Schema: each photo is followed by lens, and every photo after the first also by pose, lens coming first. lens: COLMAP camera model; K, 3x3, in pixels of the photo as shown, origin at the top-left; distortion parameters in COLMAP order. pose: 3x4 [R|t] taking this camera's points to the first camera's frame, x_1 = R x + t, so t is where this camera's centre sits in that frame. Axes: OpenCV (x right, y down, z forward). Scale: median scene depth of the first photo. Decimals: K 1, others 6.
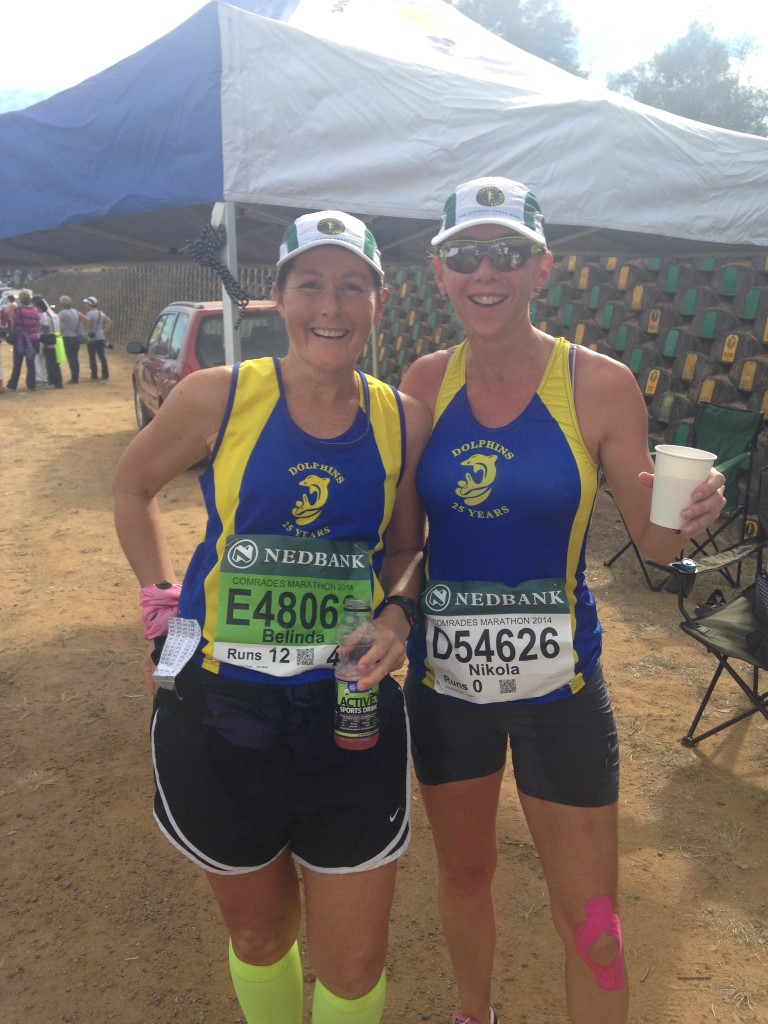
lens RADIAL K [[963.0, 0, 413.8], [0, 963.0, 475.5], [0, 0, 1]] dist [0.234510, -0.374815]
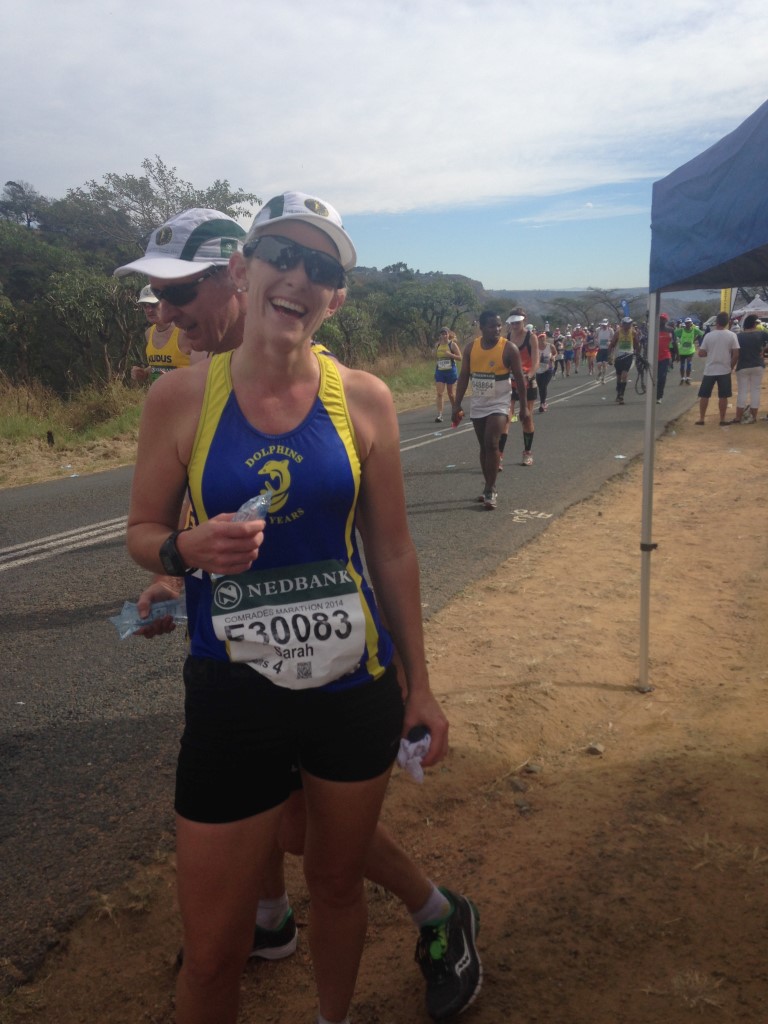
lens RADIAL K [[930.4, 0, 357.7], [0, 930.4, 507.6], [0, 0, 1]] dist [0.218068, -0.271022]
pose [[0.699214, 0.131347, -0.702743, -0.092907], [-0.123002, 0.990422, 0.062733, -0.041419], [0.704252, 0.042575, 0.708672, 0.282270]]
